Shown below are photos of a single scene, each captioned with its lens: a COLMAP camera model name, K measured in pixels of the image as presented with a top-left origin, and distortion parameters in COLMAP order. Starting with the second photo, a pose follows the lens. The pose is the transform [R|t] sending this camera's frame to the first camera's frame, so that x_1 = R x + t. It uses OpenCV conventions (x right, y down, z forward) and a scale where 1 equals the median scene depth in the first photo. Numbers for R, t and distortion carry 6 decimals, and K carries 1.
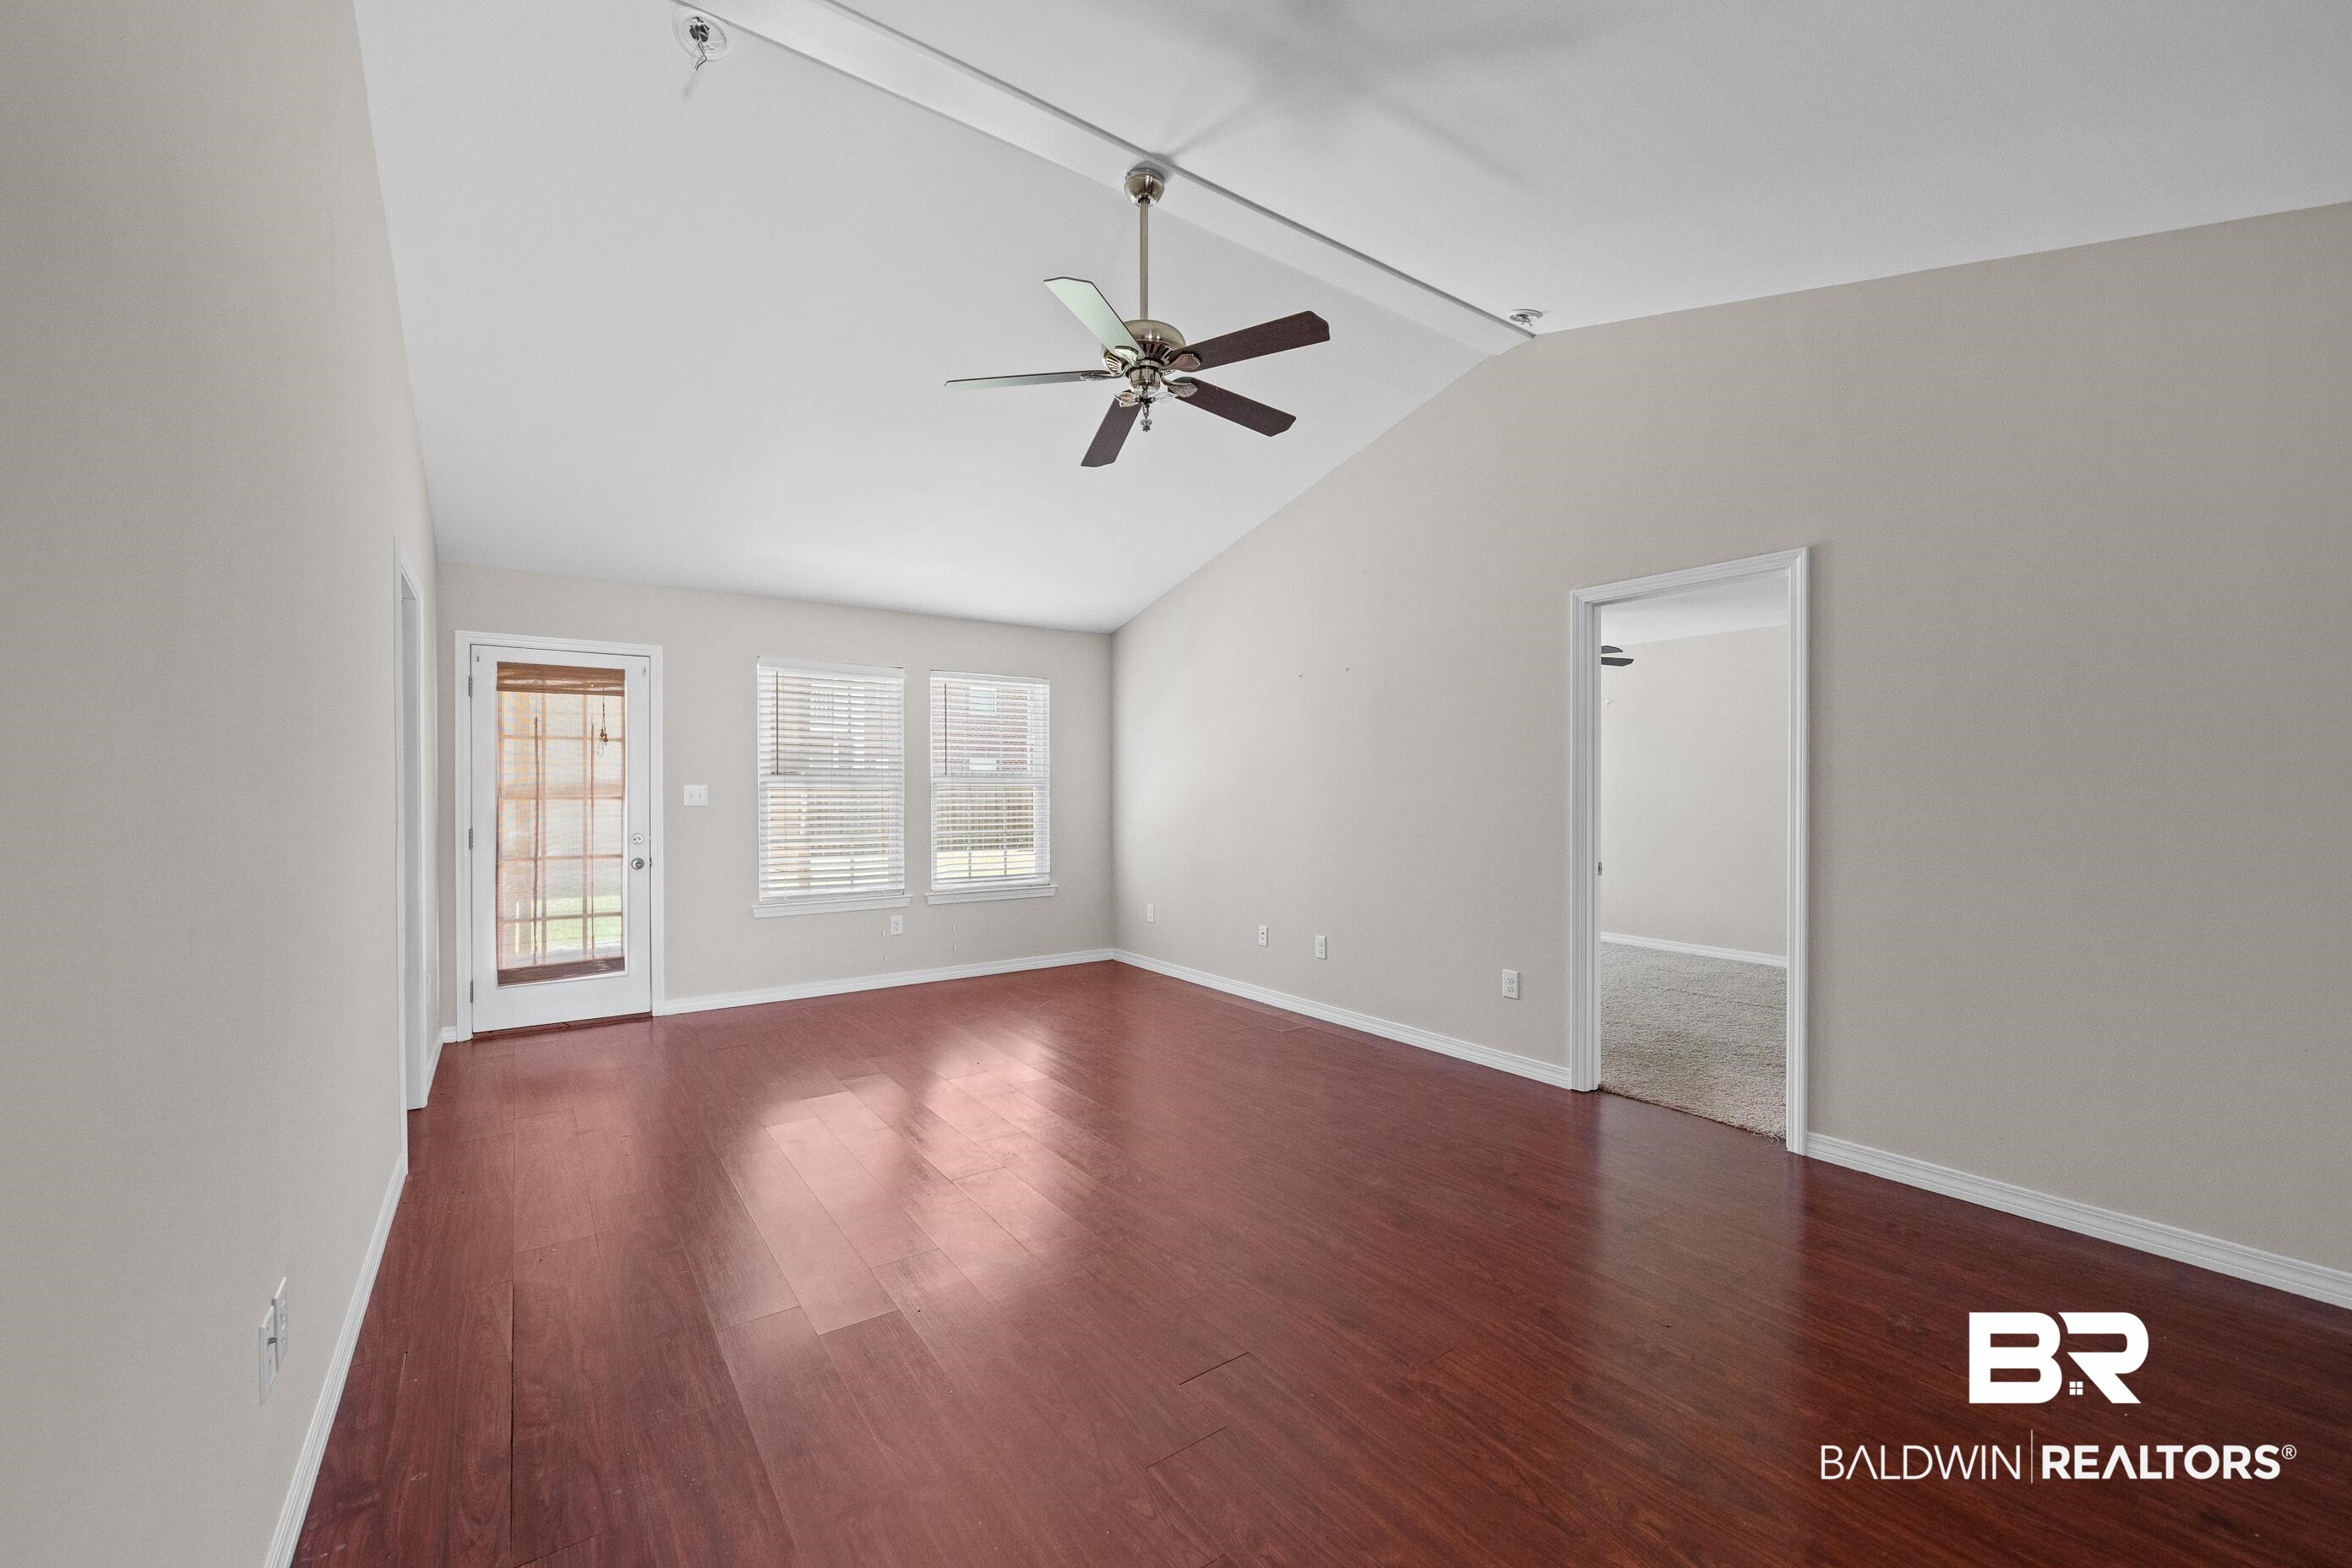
lens RADIAL K [[929.9, 0, 1179.7], [0, 929.9, 789.3], [0, 0, 1]] dist [-0.002649, -0.000097]
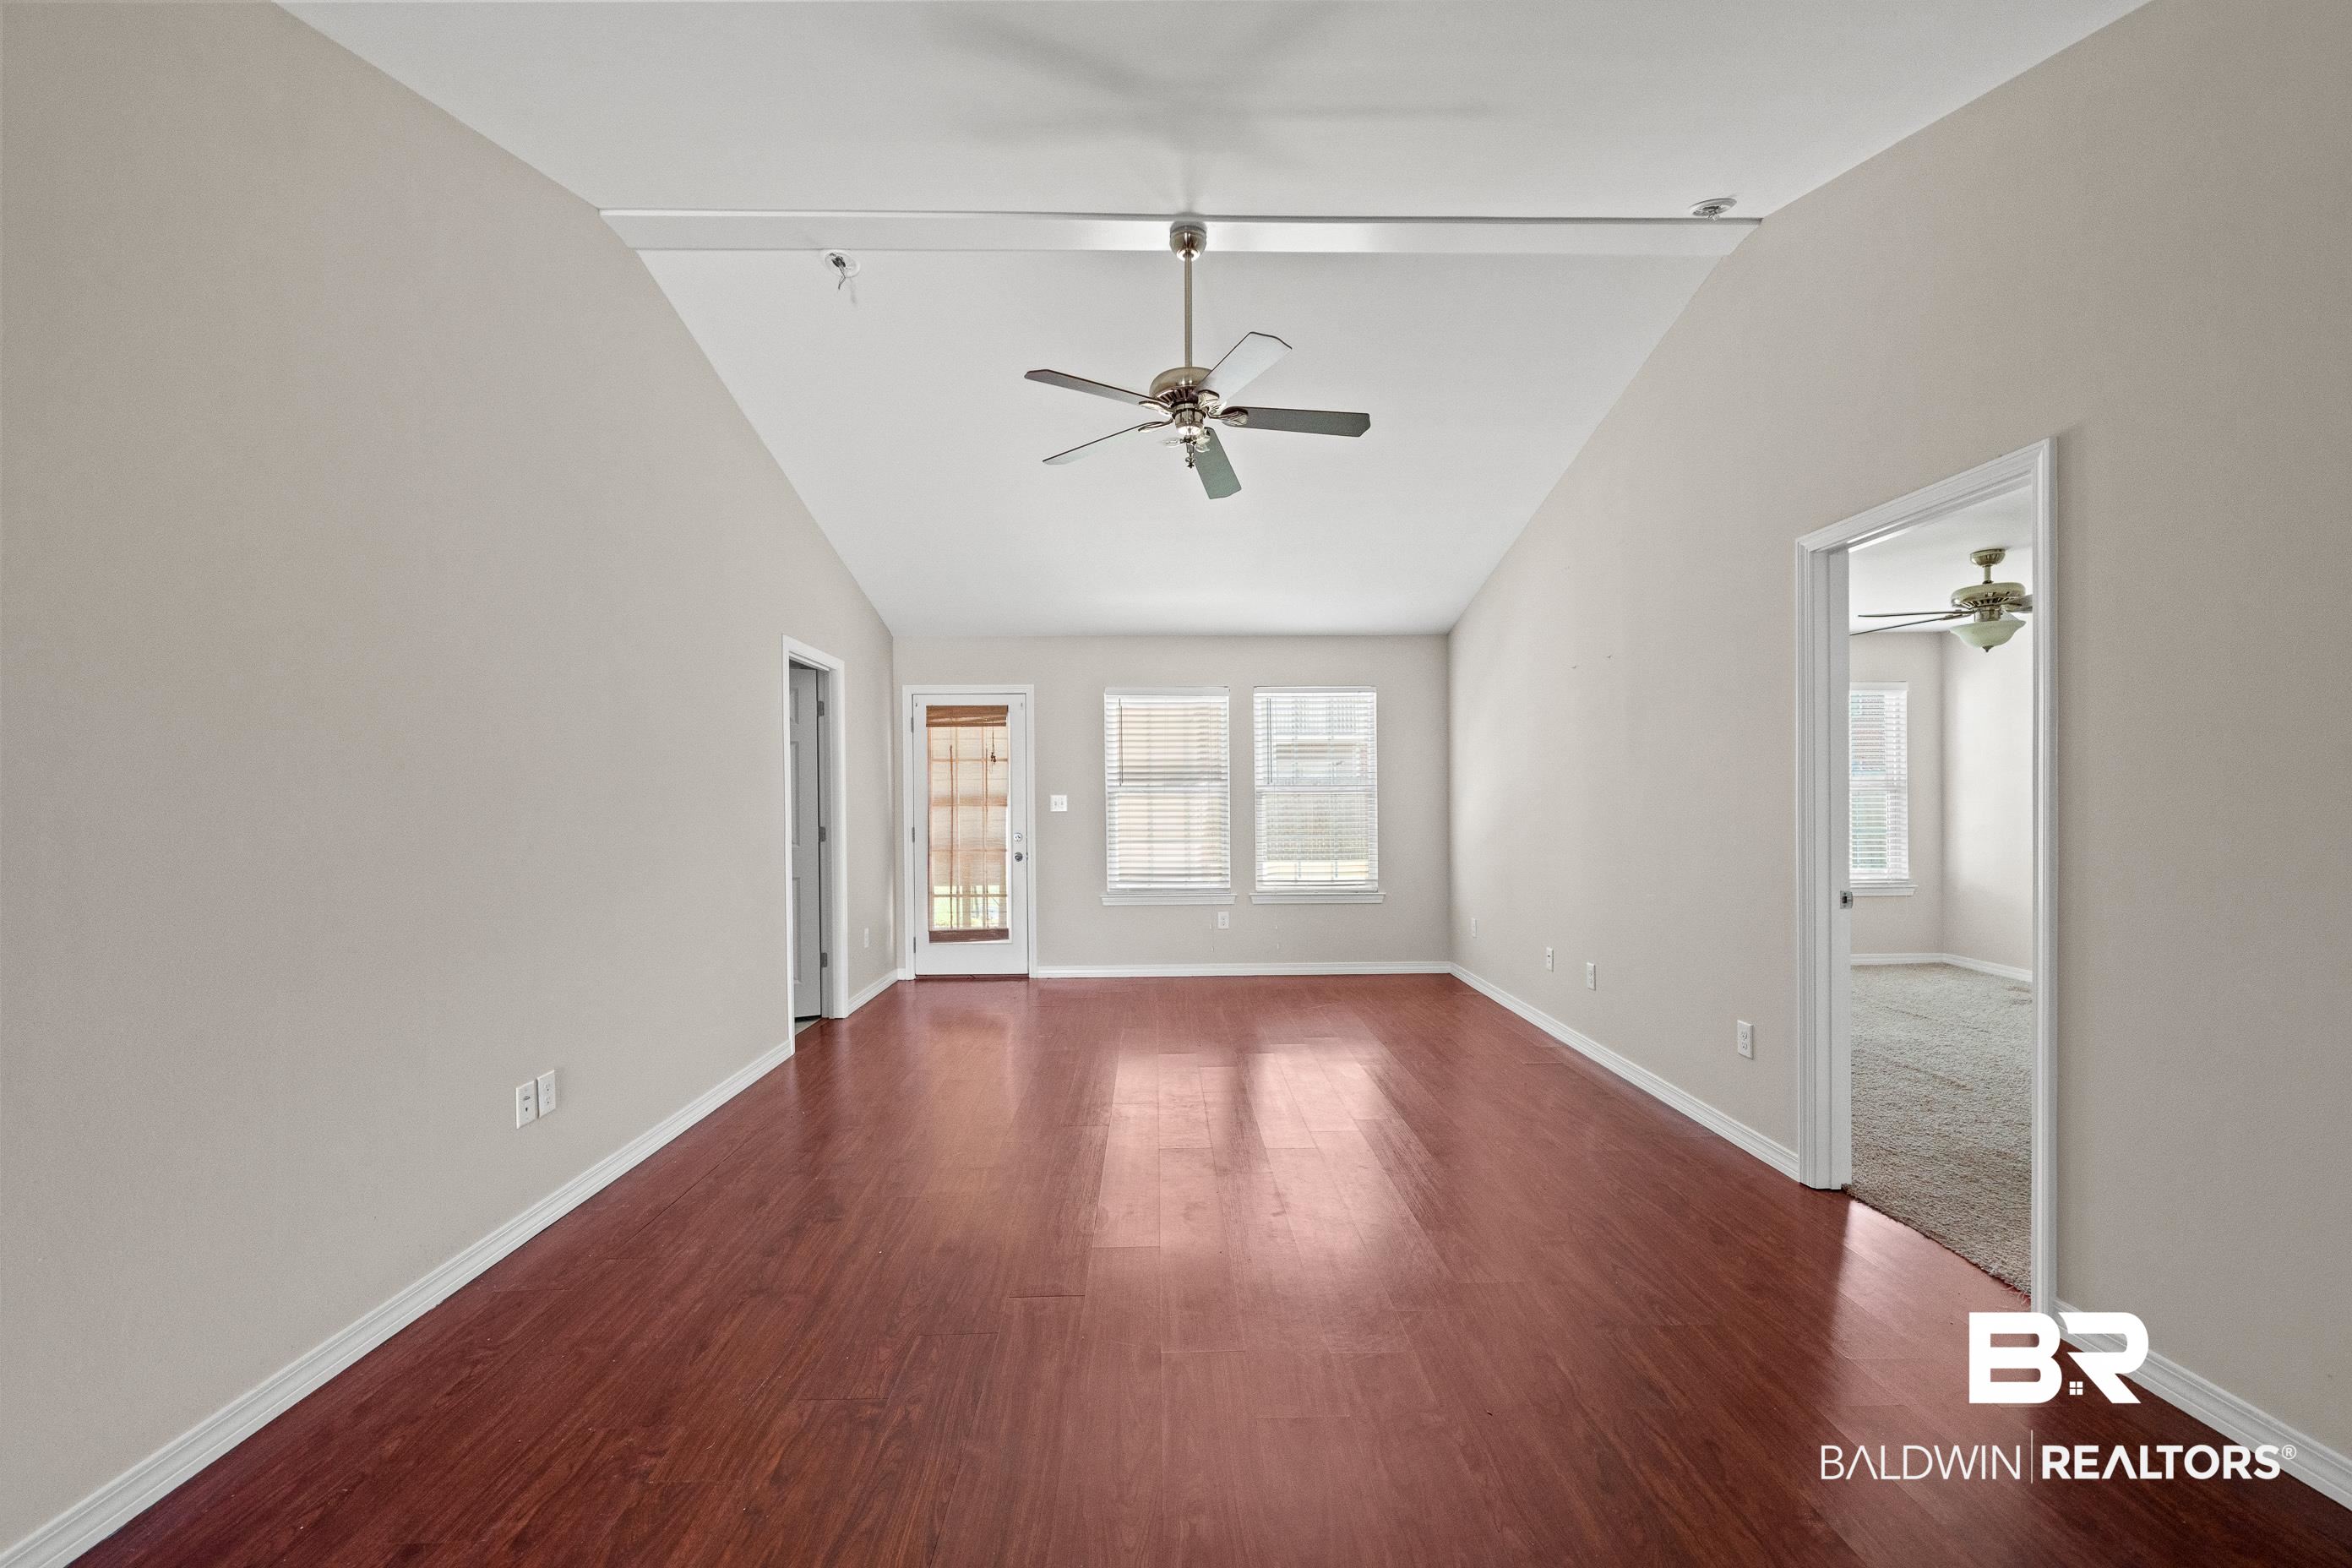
lens RADIAL K [[948.6, 0, 1177.5], [0, 948.6, 800.5], [0, 0, 1]] dist [0.002112, 0.000163]
pose [[0.829320, -0.002255, -0.558769, 0.330469], [0.005201, 0.999980, 0.003684, -0.001032], [0.558750, -0.005961, 0.829315, 0.041894]]
